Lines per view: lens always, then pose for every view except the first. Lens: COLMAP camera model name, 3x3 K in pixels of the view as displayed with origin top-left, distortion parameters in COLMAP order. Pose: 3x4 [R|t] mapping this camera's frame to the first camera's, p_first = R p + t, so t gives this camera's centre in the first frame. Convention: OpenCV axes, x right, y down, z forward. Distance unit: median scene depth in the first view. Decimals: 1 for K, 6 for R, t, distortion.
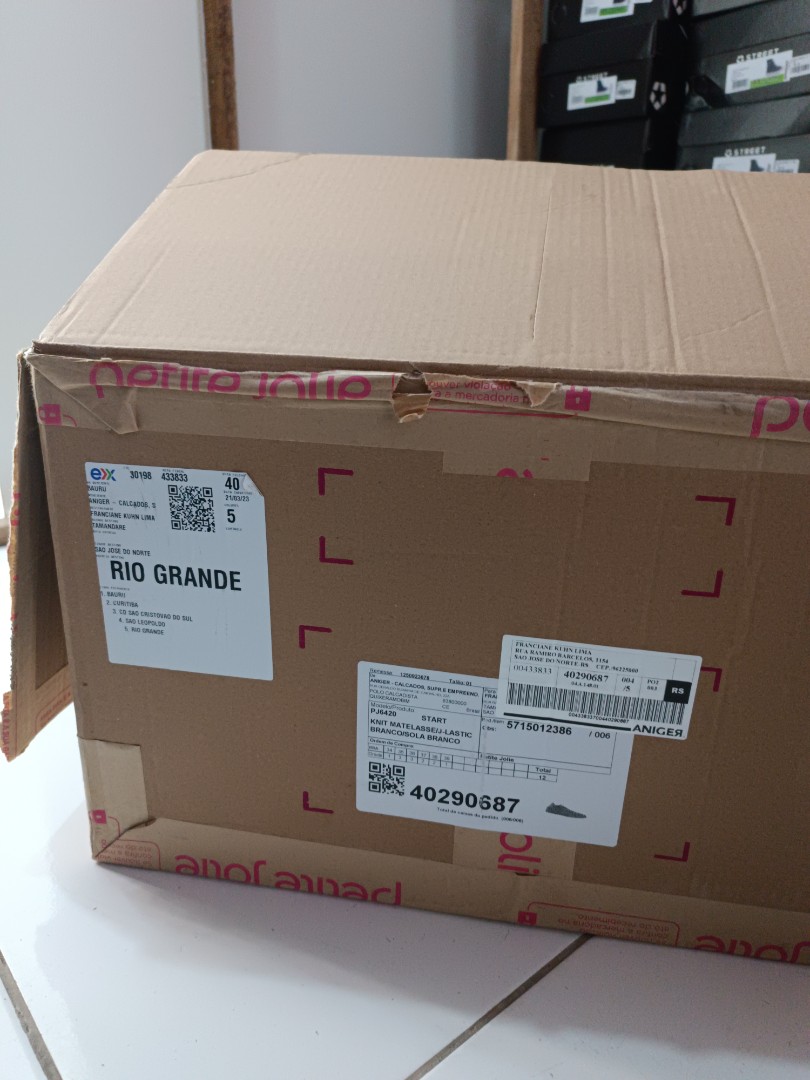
lens RADIAL K [[763.0, 0, 405.0], [0, 763.0, 540.0], [0, 0, 1]] dist [0.007277, -0.027083]
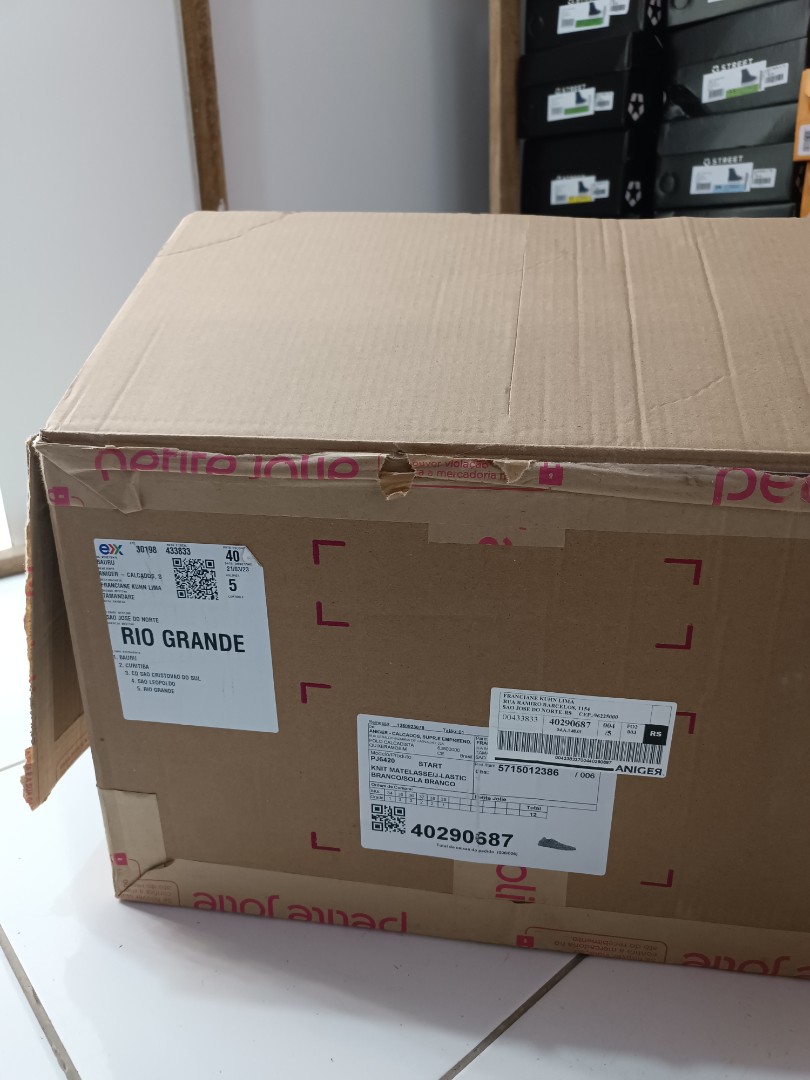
lens RADIAL K [[763.0, 0, 405.0], [0, 763.0, 540.0], [0, 0, 1]] dist [0.007277, -0.027083]
pose [[0.999306, -0.037193, -0.002098, 0.016514], [0.037225, 0.999142, 0.018153, -0.099008], [0.001421, -0.018219, 0.999833, -0.062211]]
